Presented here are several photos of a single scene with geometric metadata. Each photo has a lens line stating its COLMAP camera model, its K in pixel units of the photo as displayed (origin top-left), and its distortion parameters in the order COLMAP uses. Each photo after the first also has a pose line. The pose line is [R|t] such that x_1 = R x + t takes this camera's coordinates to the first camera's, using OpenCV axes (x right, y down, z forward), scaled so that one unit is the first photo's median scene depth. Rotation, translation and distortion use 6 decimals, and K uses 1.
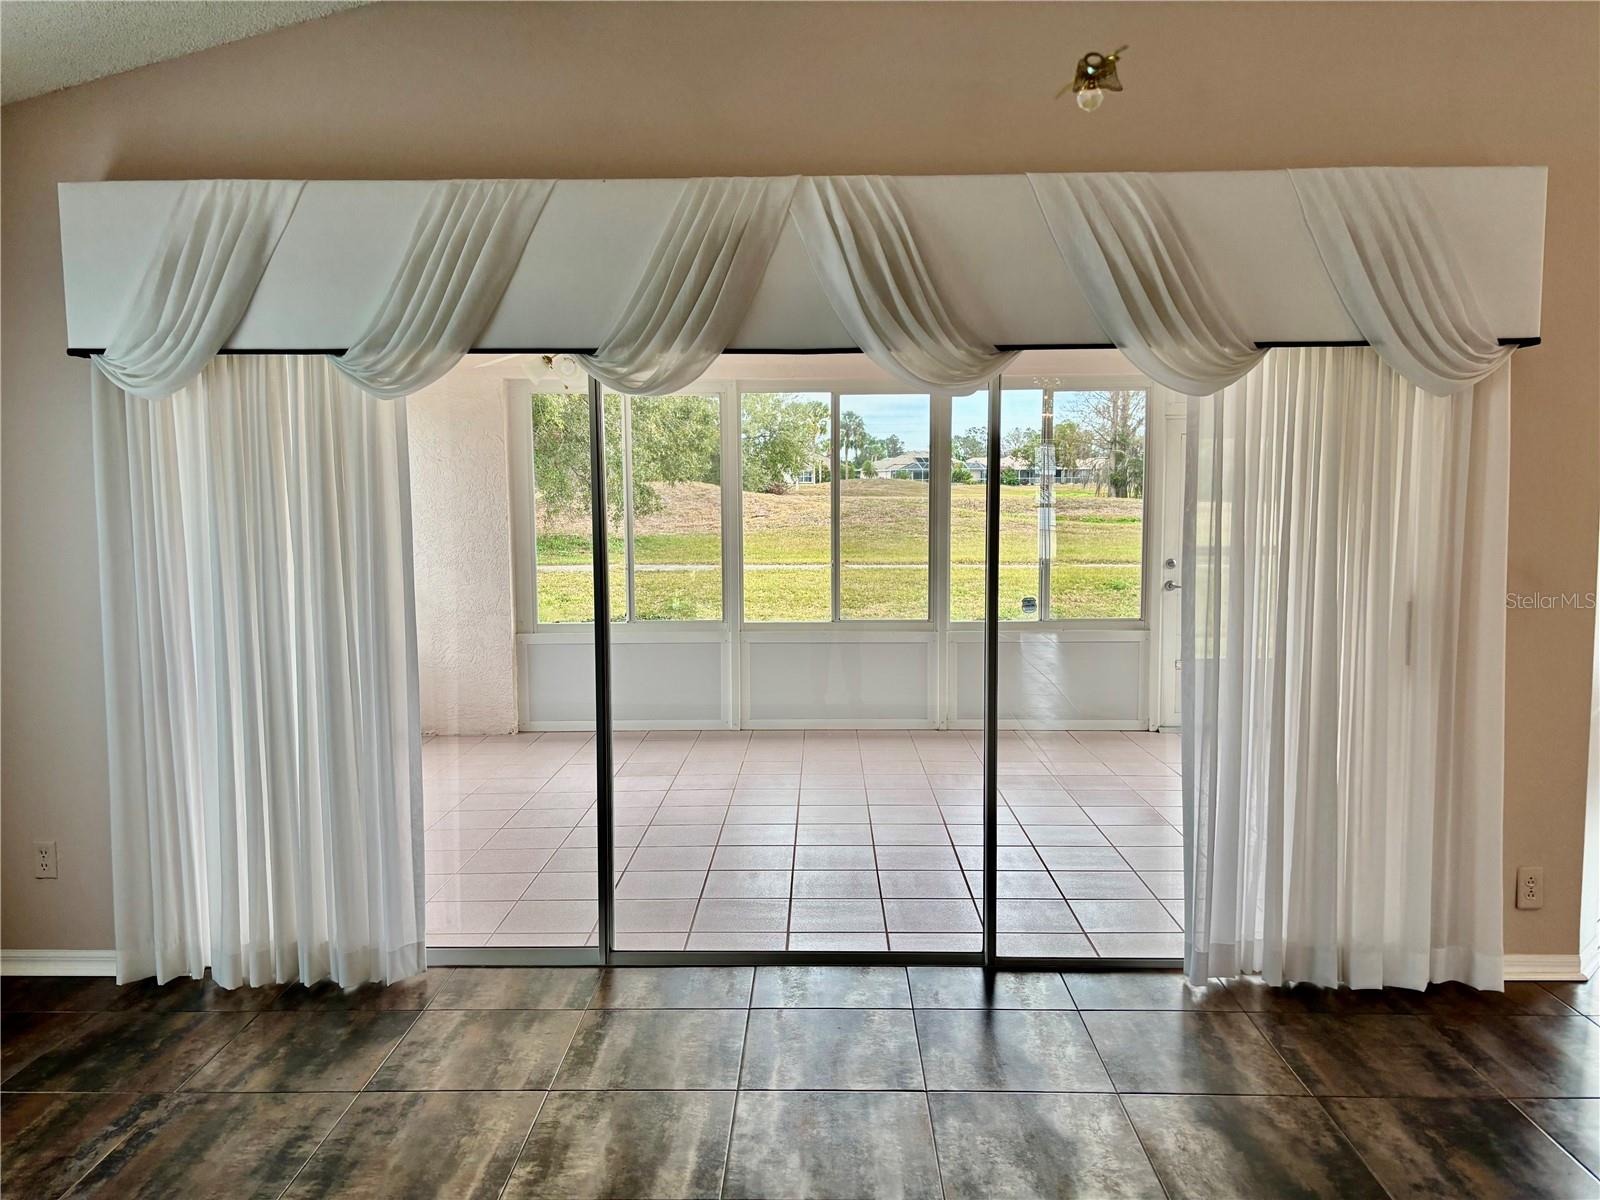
lens RADIAL K [[1212.3, 0, 804.1], [0, 1212.3, 604.9], [0, 0, 1]] dist [0.022117, -0.018689]
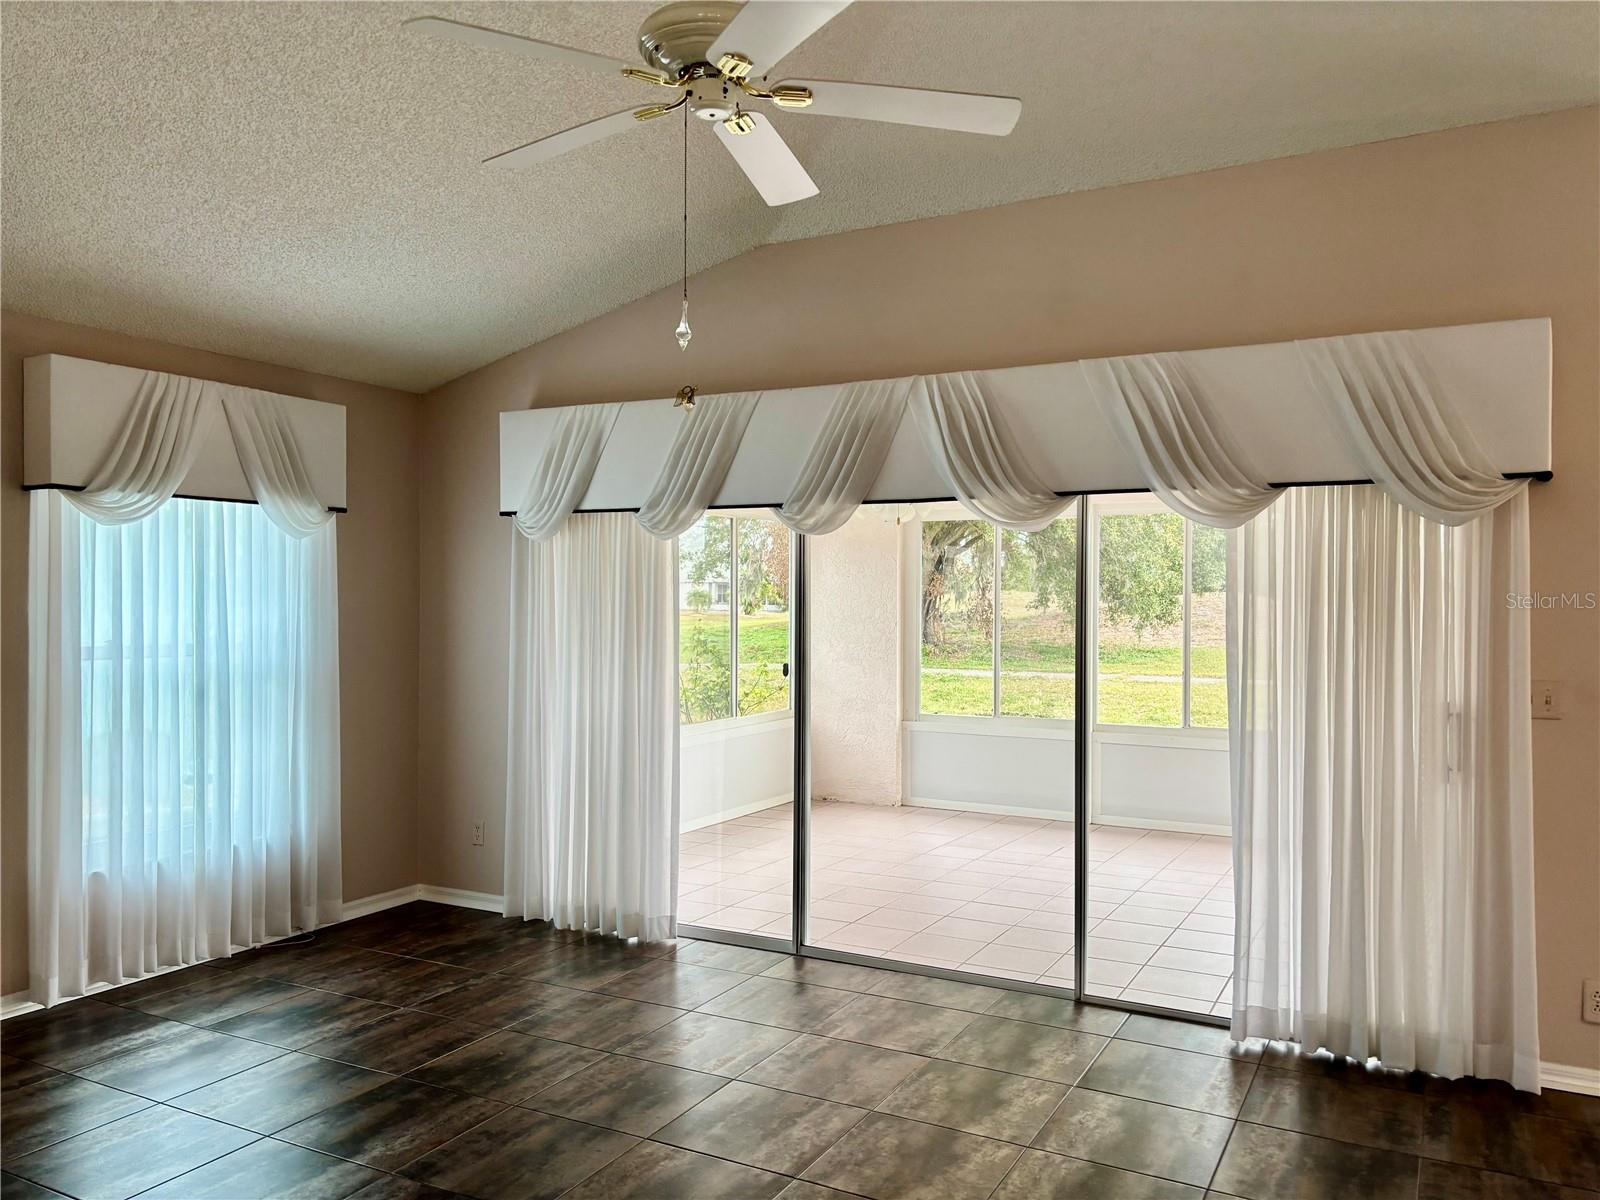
lens RADIAL K [[1212.3, 0, 797.8], [0, 1212.3, 596.3], [0, 0, 1]] dist [0.022117, -0.018689]
pose [[0.889613, 0.008464, -0.456636, 0.501645], [-0.053141, 0.994955, -0.085088, 0.019272], [0.453612, 0.099962, 0.885575, -0.250938]]
